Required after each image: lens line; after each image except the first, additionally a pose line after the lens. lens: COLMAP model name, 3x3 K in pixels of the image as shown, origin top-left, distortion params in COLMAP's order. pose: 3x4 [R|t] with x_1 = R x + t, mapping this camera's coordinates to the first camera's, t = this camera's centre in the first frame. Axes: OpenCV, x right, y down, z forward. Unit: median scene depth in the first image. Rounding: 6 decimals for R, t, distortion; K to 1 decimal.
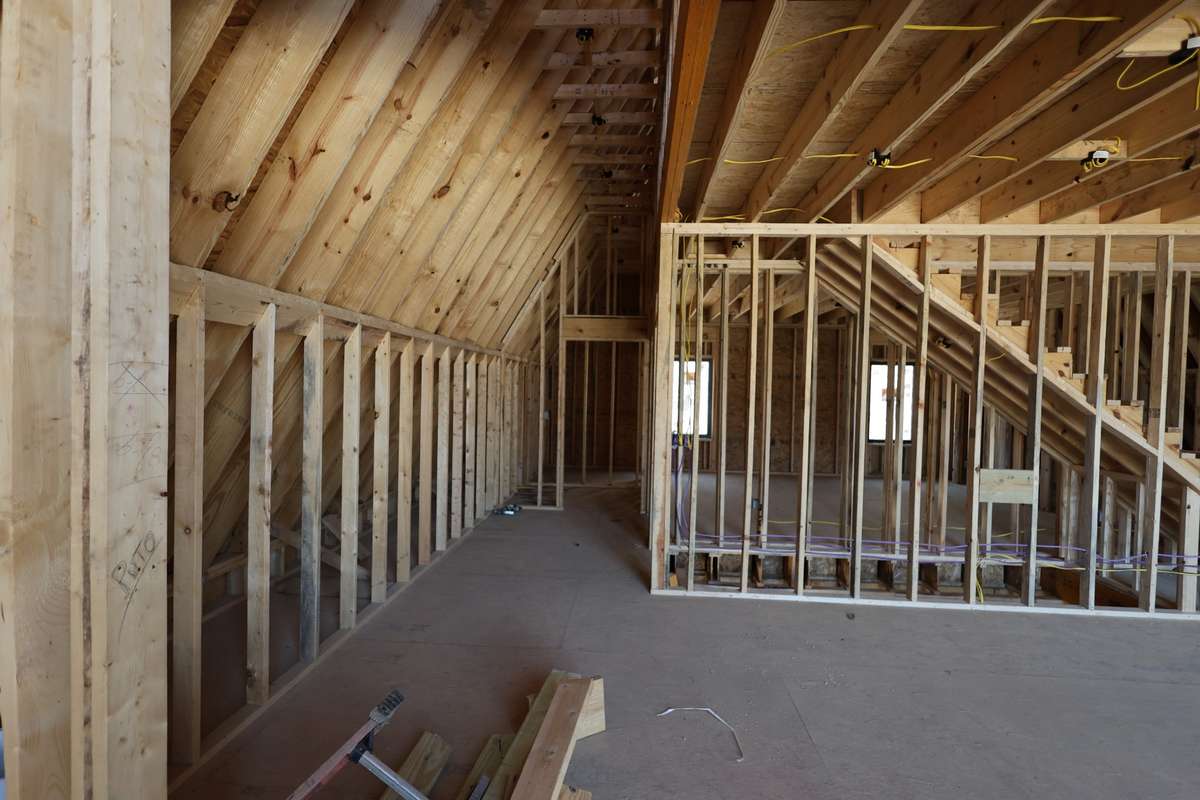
lens RADIAL K [[552.7, 0, 600.4], [0, 552.7, 399.5], [0, 0, 1]] dist [-0.000893, -0.000287]
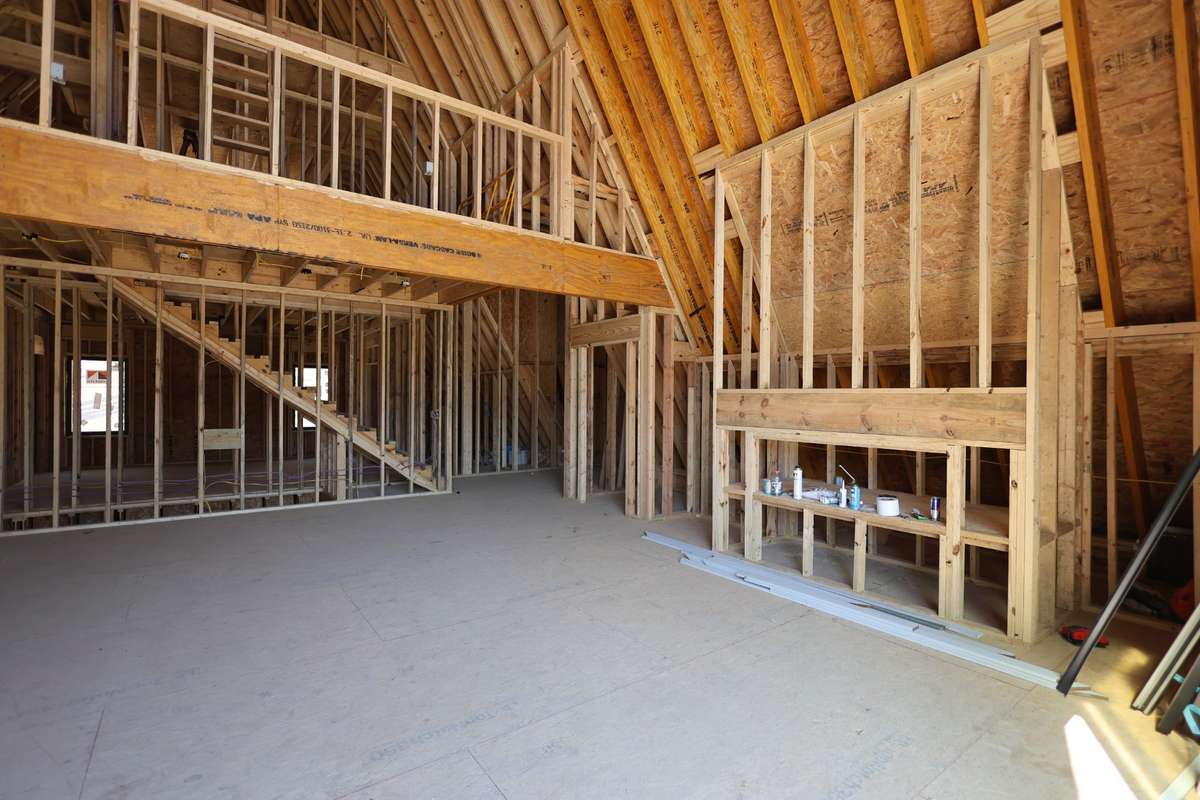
lens RADIAL K [[552.7, 0, 600.4], [0, 552.7, 399.5], [0, 0, 1]] dist [-0.000893, -0.000287]
pose [[0.760738, -0.019128, 0.648777, 0.517101], [0.024031, 0.999710, 0.001297, 0.063125], [-0.648614, 0.014604, 0.760978, -0.974657]]
